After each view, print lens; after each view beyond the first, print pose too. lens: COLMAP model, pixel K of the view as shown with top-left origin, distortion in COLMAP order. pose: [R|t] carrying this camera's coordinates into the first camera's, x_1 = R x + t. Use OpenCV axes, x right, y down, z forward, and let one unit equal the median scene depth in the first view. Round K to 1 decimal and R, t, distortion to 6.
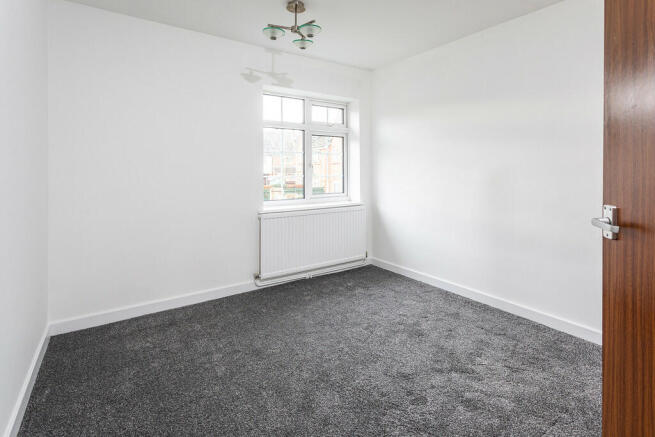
lens RADIAL K [[320.2, 0, 326.7], [0, 320.2, 181.8], [0, 0, 1]] dist [0.001390, 0.001208]
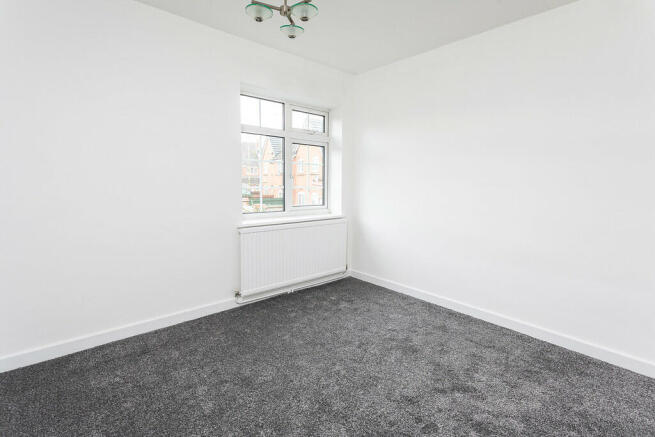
lens RADIAL K [[304.9, 0, 327.4], [0, 304.9, 222.8], [0, 0, 1]] dist [0.003840, -0.000128]
pose [[0.993137, -0.000249, 0.116957, -0.079737], [-0.011096, 0.995287, 0.096340, -0.001820], [-0.116430, -0.096977, 0.988453, 0.139566]]
